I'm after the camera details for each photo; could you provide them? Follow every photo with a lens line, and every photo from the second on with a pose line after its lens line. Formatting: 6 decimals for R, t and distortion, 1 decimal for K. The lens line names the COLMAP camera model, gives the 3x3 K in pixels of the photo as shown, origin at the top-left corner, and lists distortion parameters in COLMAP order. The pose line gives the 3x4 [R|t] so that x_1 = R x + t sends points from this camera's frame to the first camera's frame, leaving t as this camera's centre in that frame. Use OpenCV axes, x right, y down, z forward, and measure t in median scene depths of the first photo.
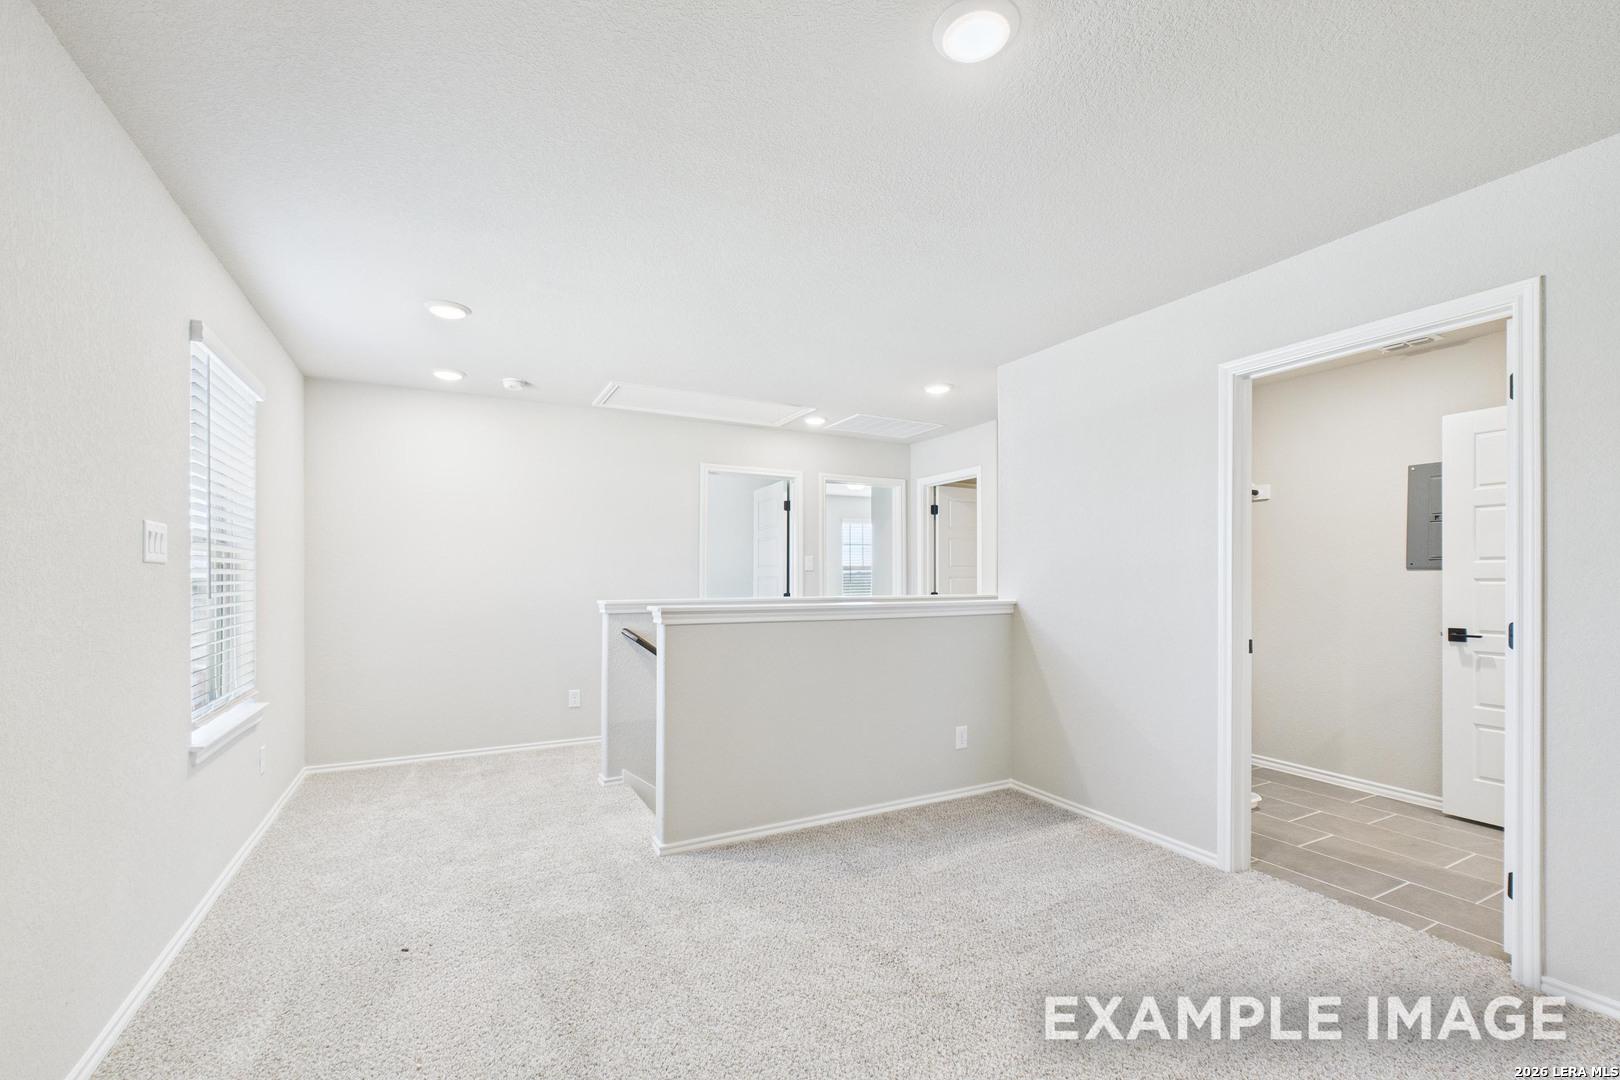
lens RADIAL K [[683.3, 0, 810.6], [0, 683.3, 576.7], [0, 0, 1]] dist [0.001561, 0.000139]
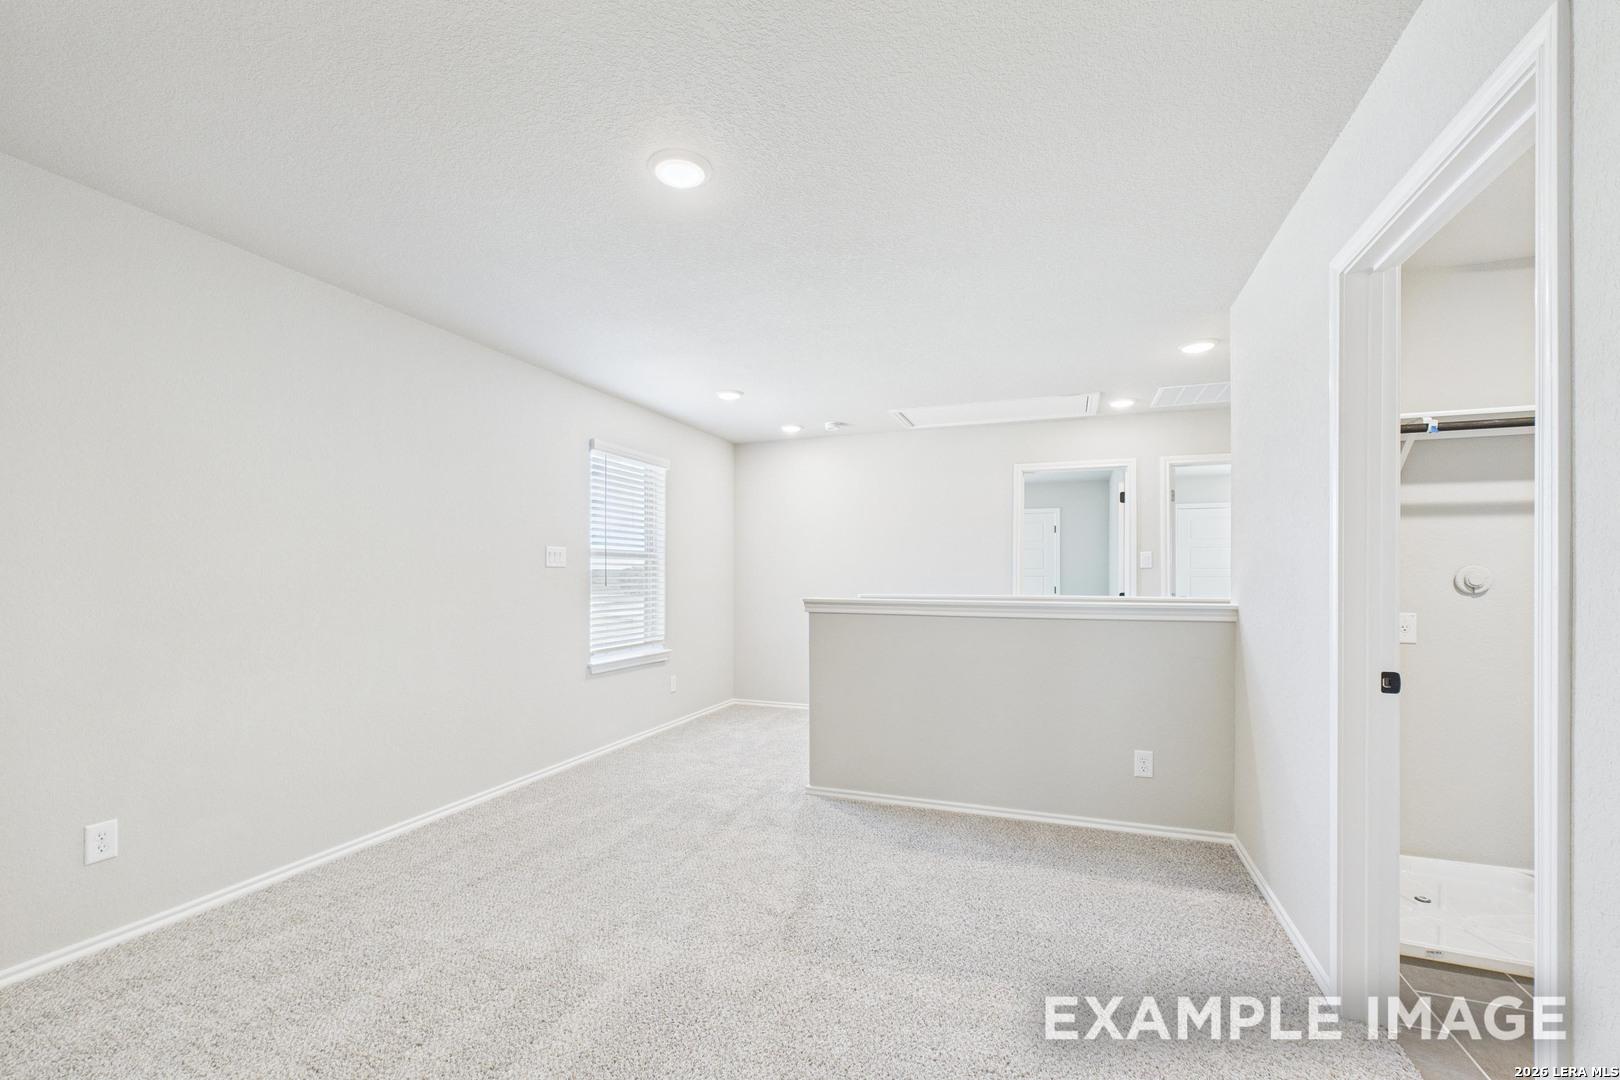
lens RADIAL K [[684.0, 0, 810.4], [0, 684.0, 571.8], [0, 0, 1]] dist [0.001704, 0.000419]
pose [[0.663599, -0.002724, -0.748084, 0.617651], [-0.001214, 0.999988, -0.004719, 0.001081], [0.748088, 0.004040, 0.663587, 0.132052]]
